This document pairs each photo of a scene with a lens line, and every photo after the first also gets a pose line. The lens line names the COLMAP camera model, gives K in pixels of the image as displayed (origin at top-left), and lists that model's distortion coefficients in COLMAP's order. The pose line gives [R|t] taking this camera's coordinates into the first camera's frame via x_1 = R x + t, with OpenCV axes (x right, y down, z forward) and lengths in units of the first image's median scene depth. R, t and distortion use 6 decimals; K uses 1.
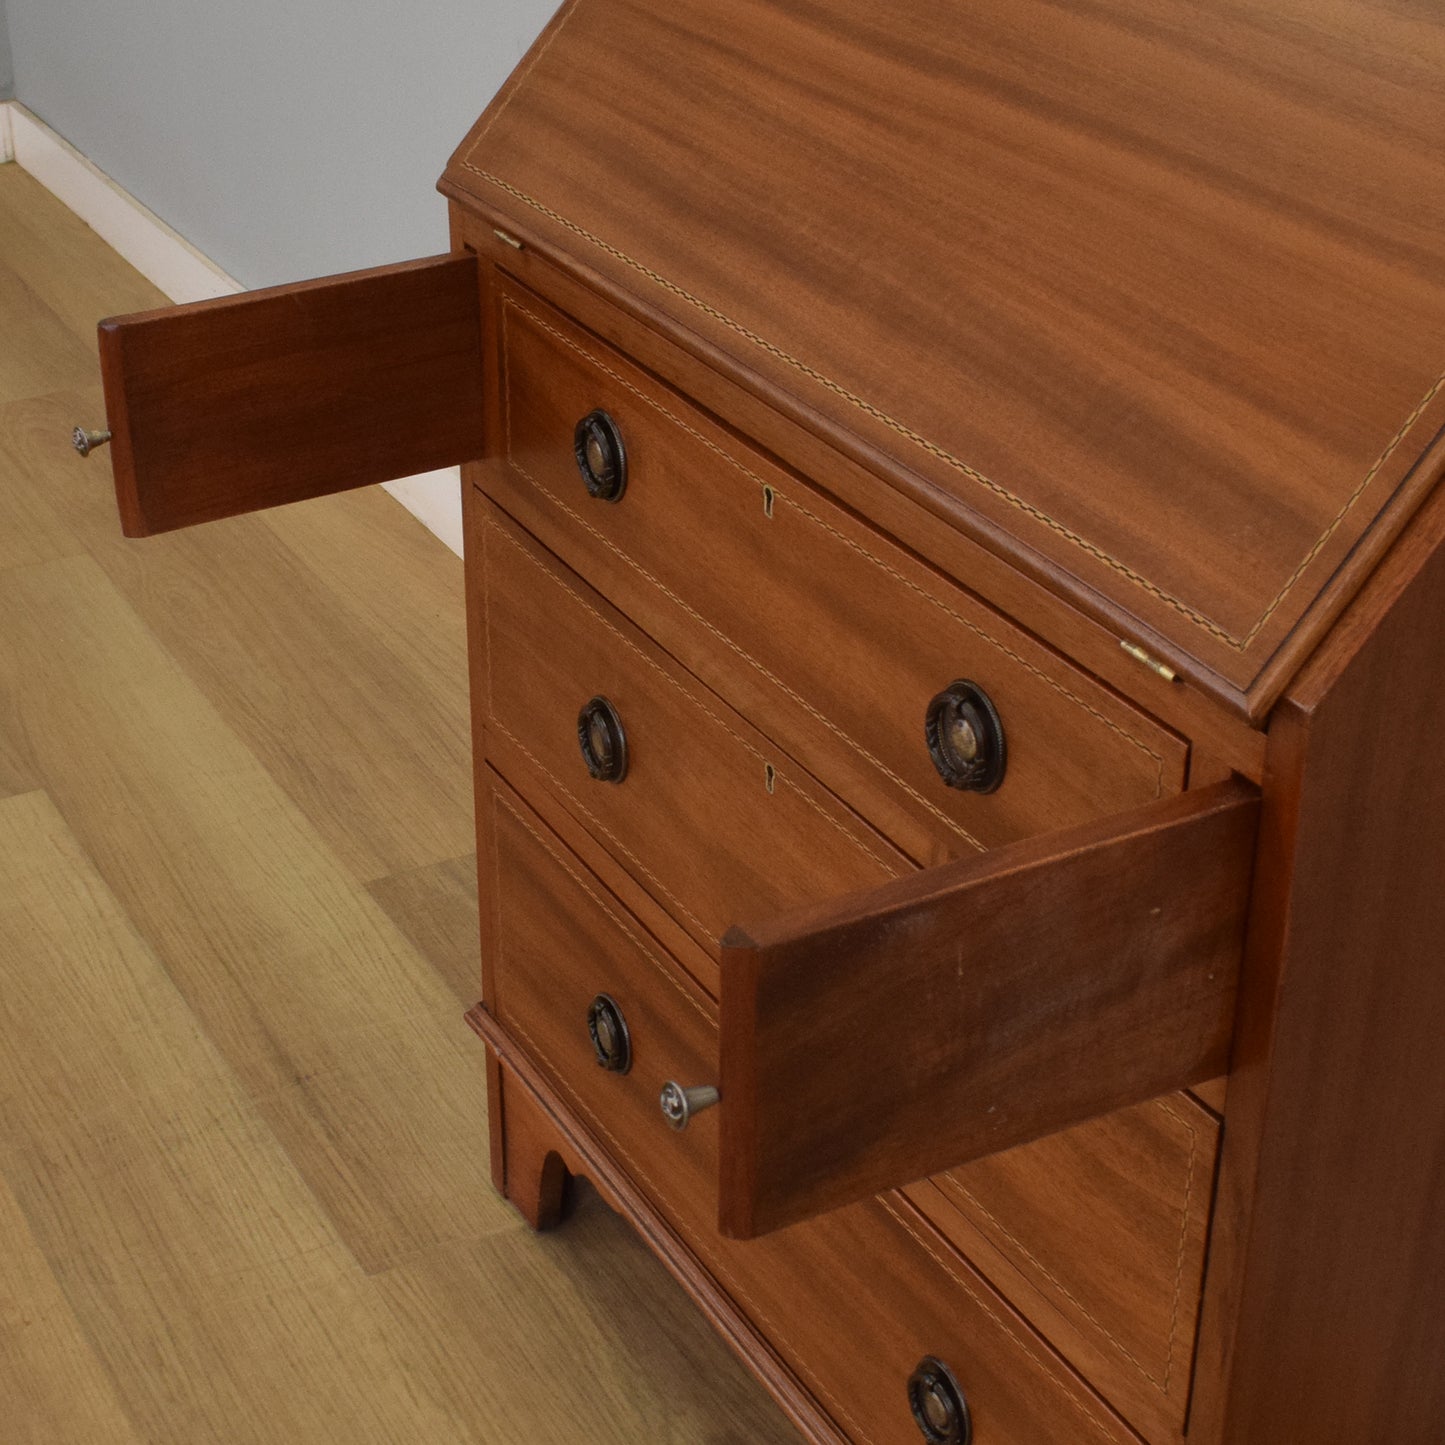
lens RADIAL K [[2855.1, 0, 722.5], [0, 2855.1, 722.5], [0, 0, 1]] dist [-0.076687, -0.210568]
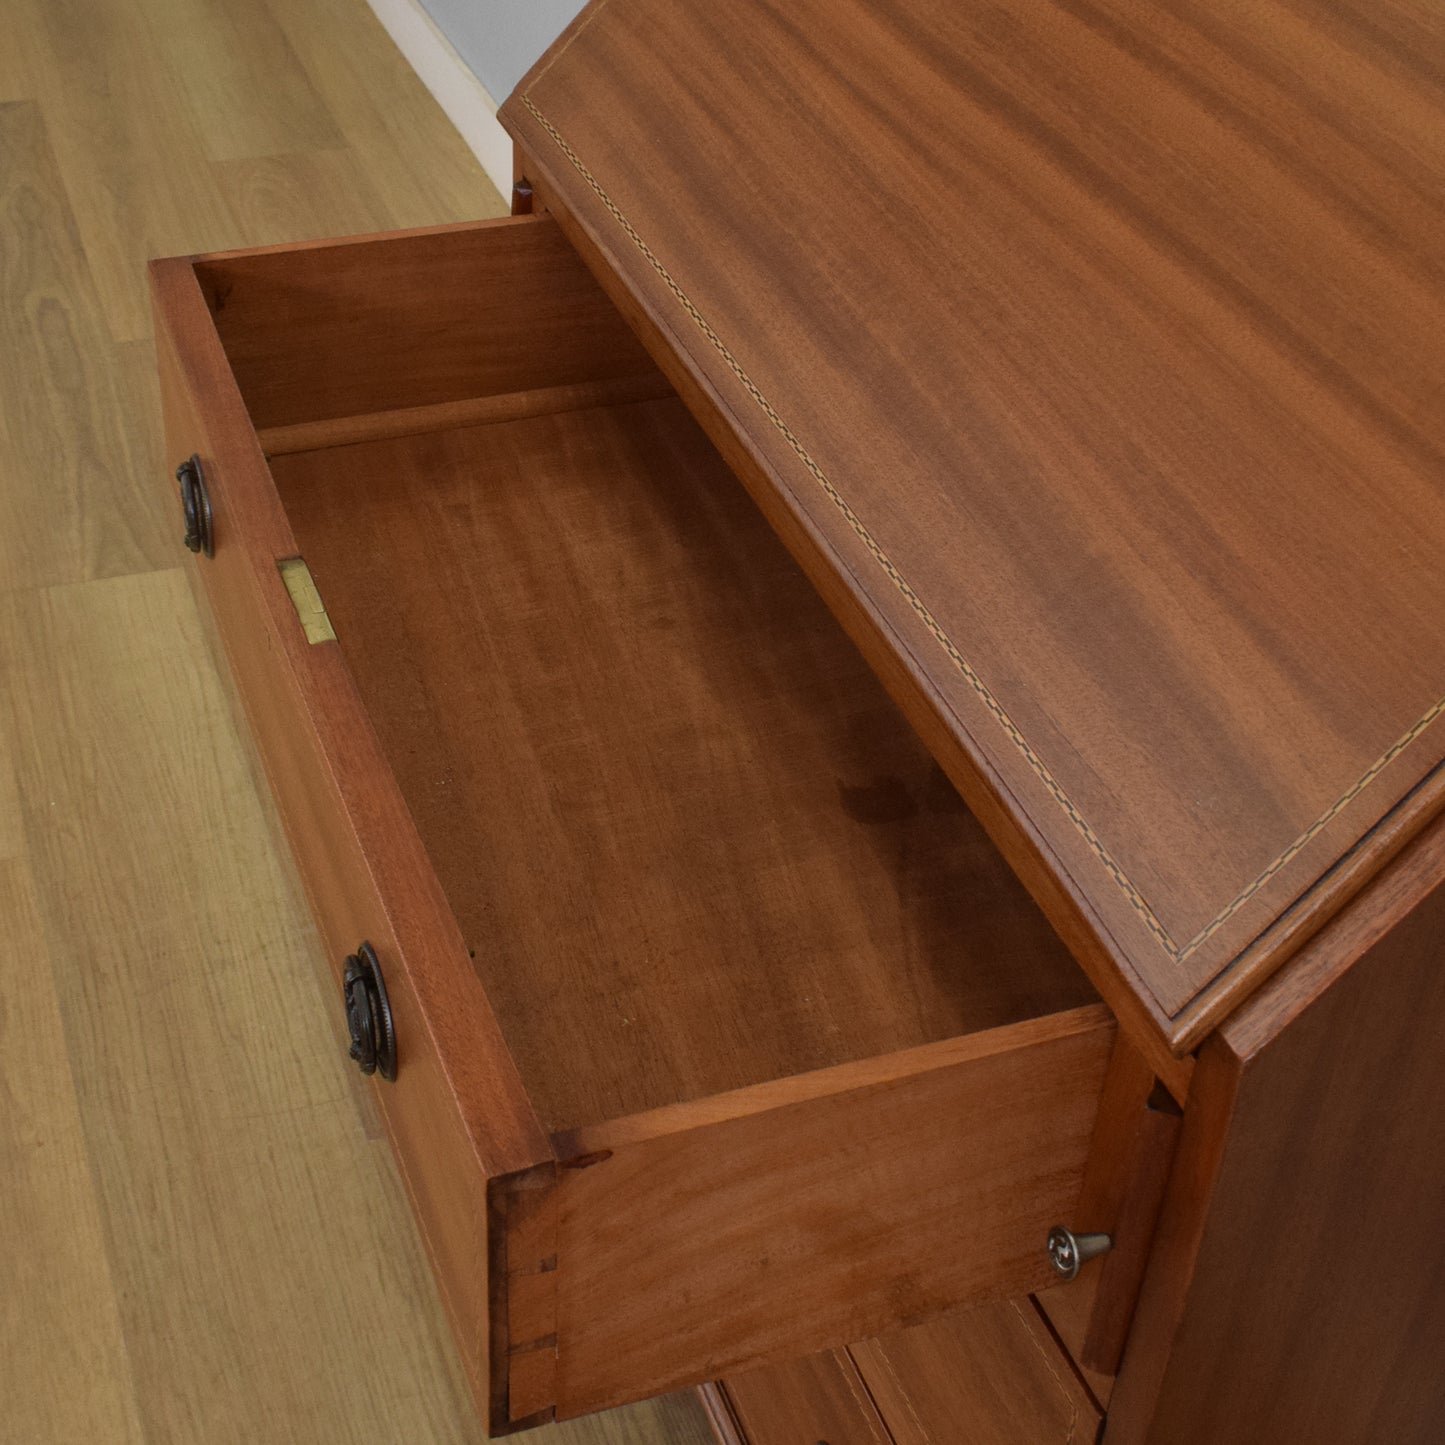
lens RADIAL K [[2405.0, 0, 720.0], [0, 2405.0, 658.5], [0, 0, 1]] dist [-0.105526, 0.094065]
pose [[0.988266, 0.126413, -0.085737, 0.072288], [-0.115808, 0.986110, 0.119057, -0.128674], [0.099596, -0.107731, 0.989179, 0.227766]]
